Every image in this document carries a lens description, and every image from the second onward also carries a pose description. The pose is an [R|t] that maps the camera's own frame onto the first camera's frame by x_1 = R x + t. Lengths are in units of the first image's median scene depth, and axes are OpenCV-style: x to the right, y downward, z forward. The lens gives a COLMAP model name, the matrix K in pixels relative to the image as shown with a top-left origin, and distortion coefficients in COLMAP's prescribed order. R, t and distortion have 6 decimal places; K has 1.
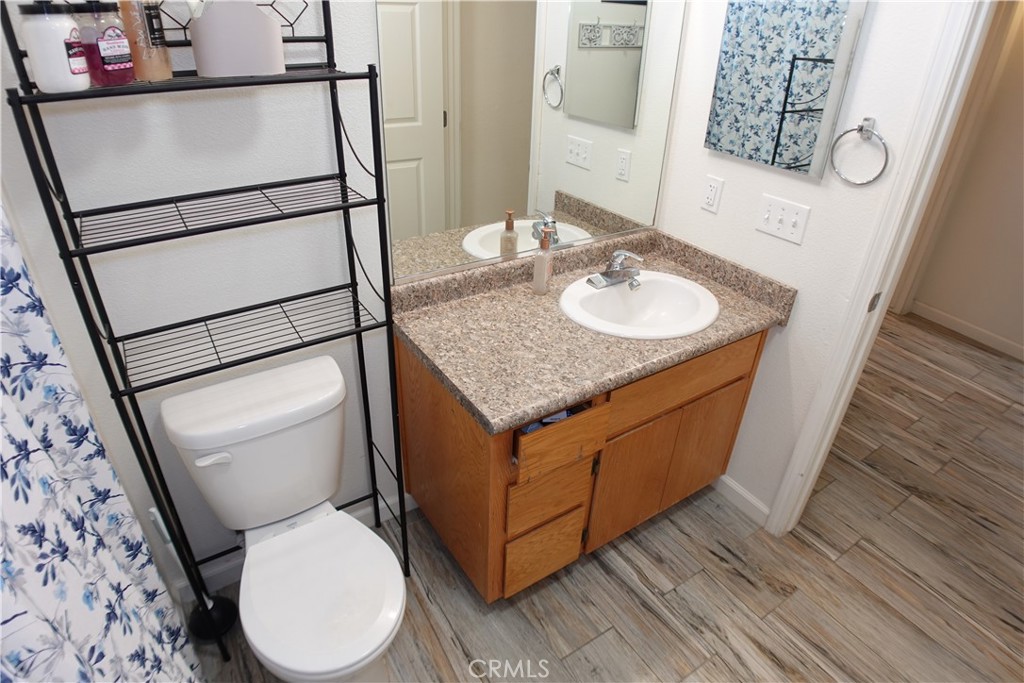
lens RADIAL K [[582.0, 0, 509.5], [0, 582.0, 343.5], [0, 0, 1]] dist [-0.101666, 0.020809]
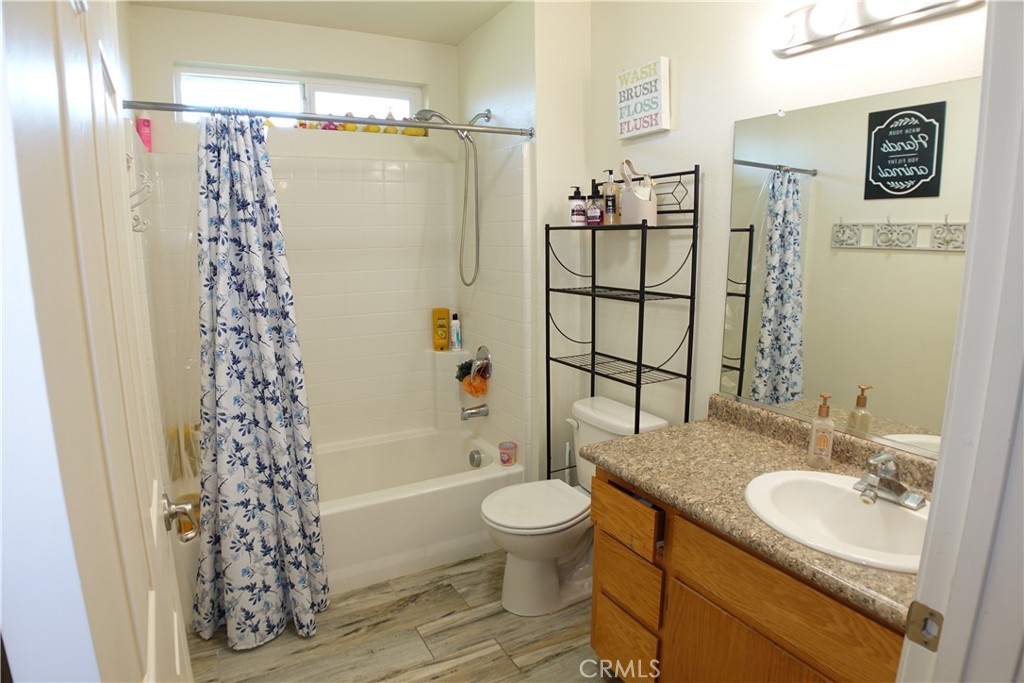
lens RADIAL K [[582.0, 0, 509.5], [0, 582.0, 343.5], [0, 0, 1]] dist [-0.101666, 0.020809]
pose [[-0.067377, 0.147182, -0.986812, 1.048080], [-0.507847, 0.846288, 0.160897, -0.167751], [0.858809, 0.511990, 0.017725, 0.541389]]
